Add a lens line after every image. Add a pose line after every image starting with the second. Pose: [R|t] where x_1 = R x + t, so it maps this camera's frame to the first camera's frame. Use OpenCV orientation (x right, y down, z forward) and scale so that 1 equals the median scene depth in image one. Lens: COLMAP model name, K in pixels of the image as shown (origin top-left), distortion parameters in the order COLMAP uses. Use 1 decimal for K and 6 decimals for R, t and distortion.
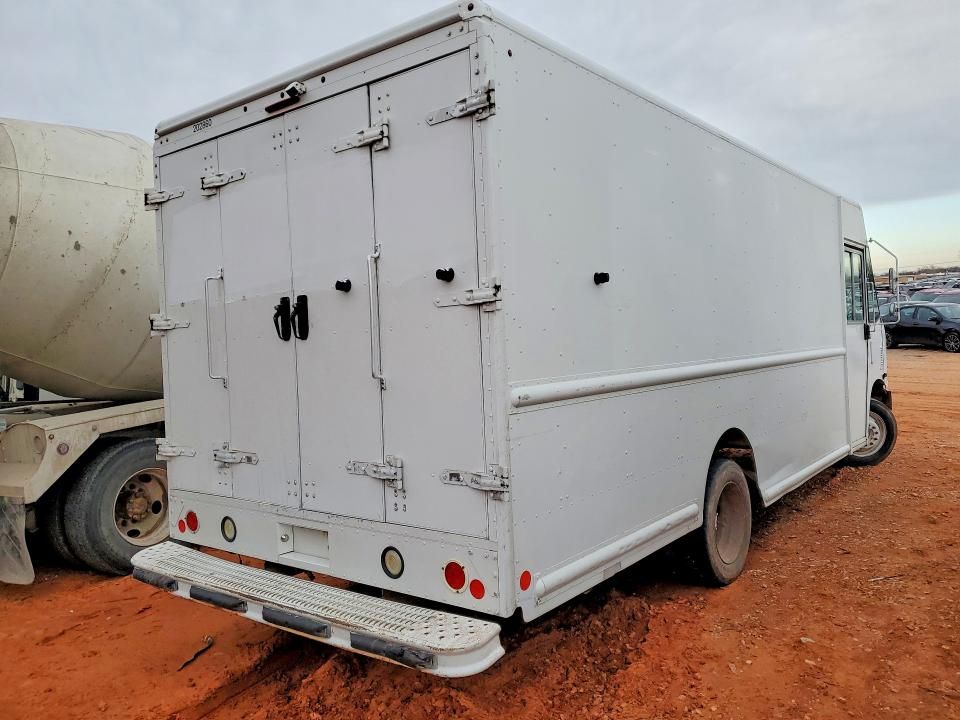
lens RADIAL K [[751.1, 0, 479.9], [0, 751.1, 364.2], [0, 0, 1]] dist [0.036750, 0.000050]
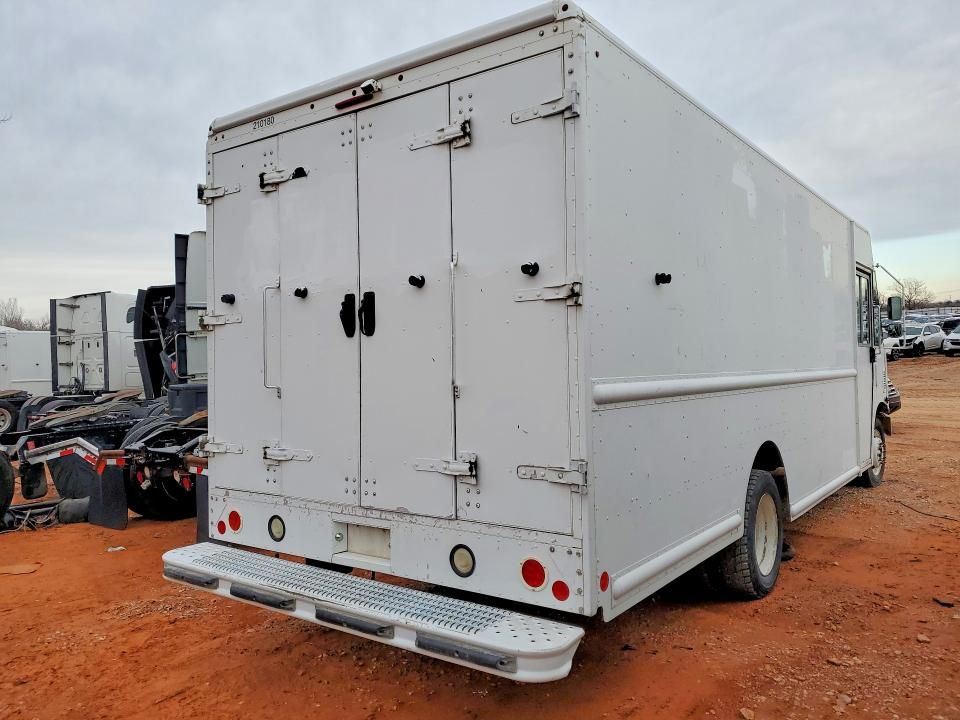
lens RADIAL K [[751.1, 0, 478.3], [0, 751.1, 359.4], [0, 0, 1]] dist [0.036750, 0.000050]
pose [[0.999402, 0.025775, 0.023030, -0.109275], [-0.024998, 0.999128, -0.033436, 0.027996], [-0.023871, 0.032840, 0.999176, 0.003391]]
